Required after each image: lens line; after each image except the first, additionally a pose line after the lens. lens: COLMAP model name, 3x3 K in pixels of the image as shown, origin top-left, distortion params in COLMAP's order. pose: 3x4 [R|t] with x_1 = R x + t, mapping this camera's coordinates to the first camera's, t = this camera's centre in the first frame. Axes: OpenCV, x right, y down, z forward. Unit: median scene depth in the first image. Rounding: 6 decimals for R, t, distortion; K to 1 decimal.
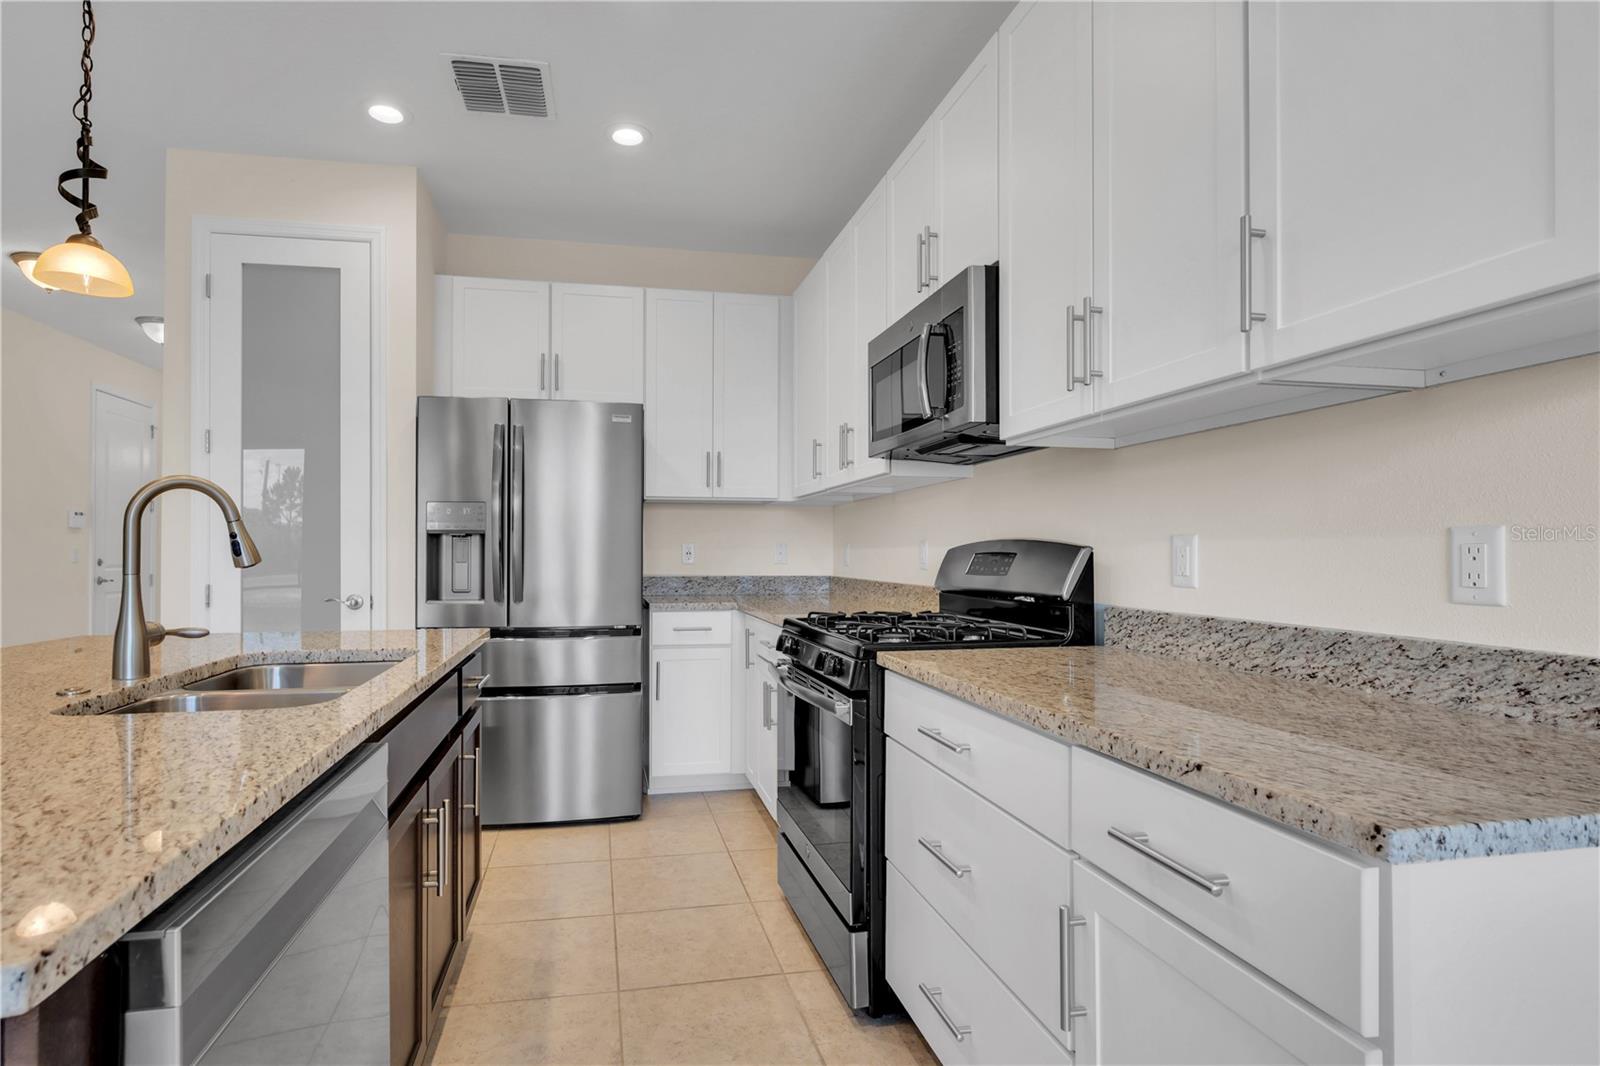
lens RADIAL K [[795.1, 0, 800.0], [0, 795.1, 533.0], [0, 0, 1]] dist [0.000056, -0.000029]
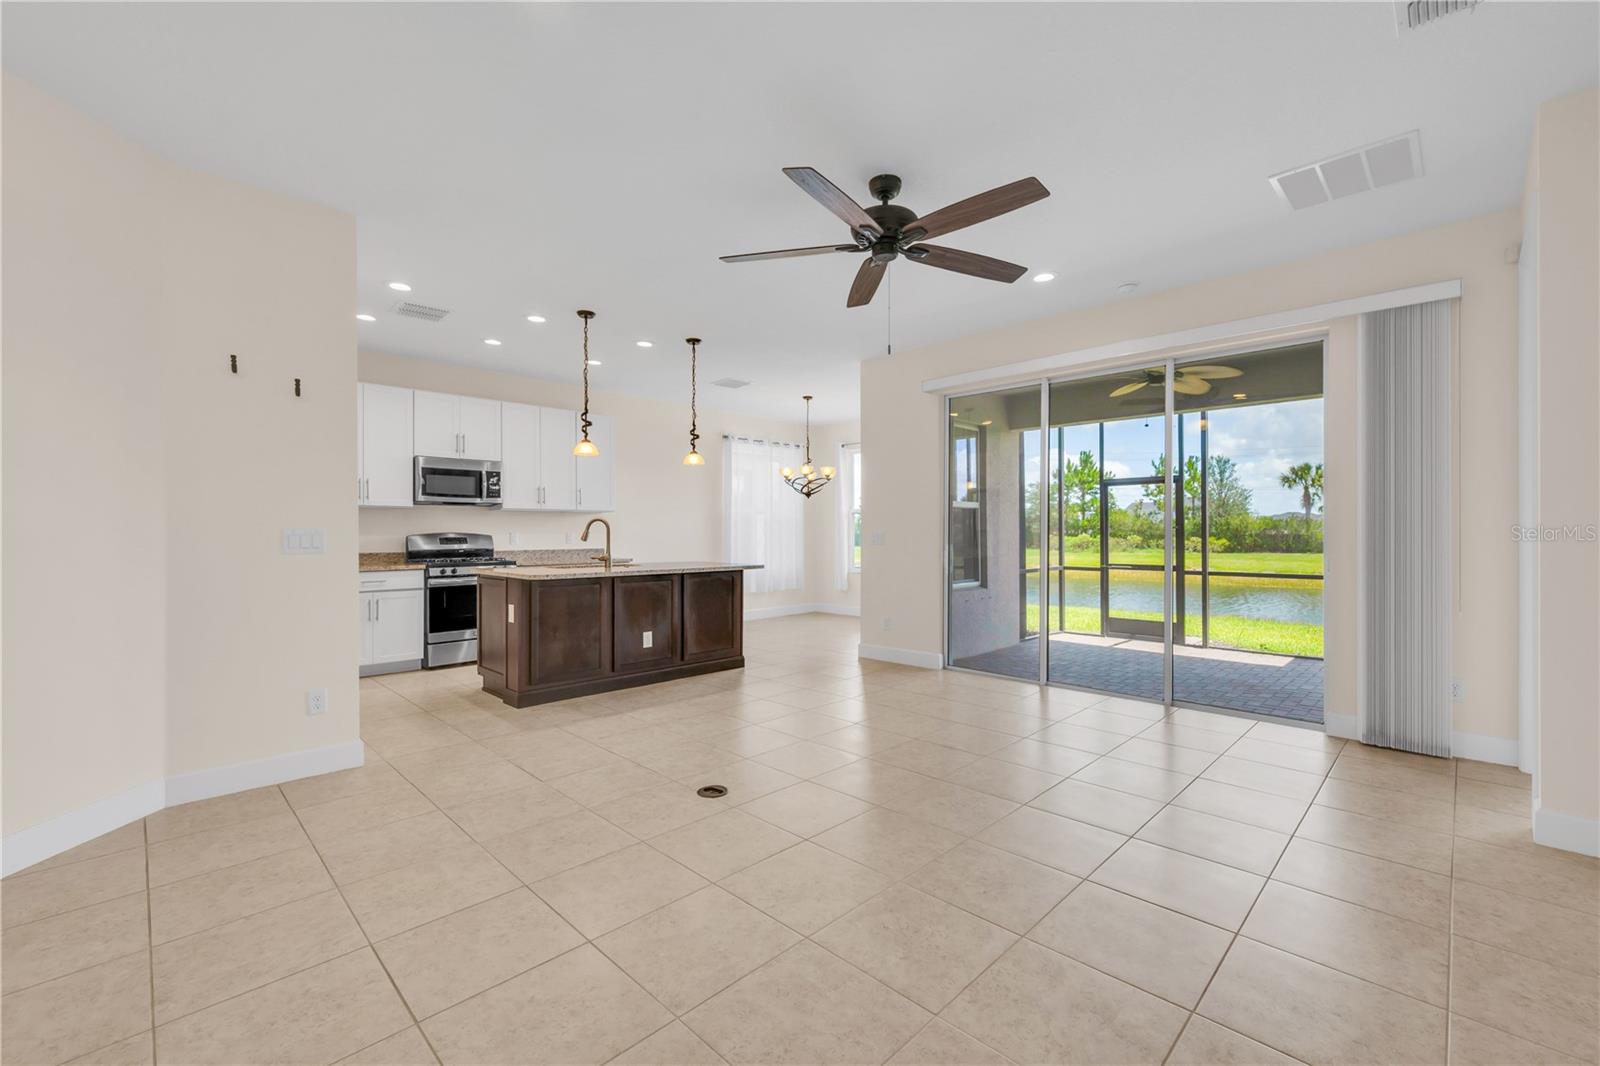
lens RADIAL K [[665.6, 0, 799.7], [0, 665.6, 541.8], [0, 0, 1]] dist [0.000476, 0.000020]
pose [[-0.566732, -0.002941, 0.823897, -4.235871], [-0.004181, 0.999991, 0.000693, 0.043998], [-0.823892, -0.003052, -0.566739, 2.114057]]
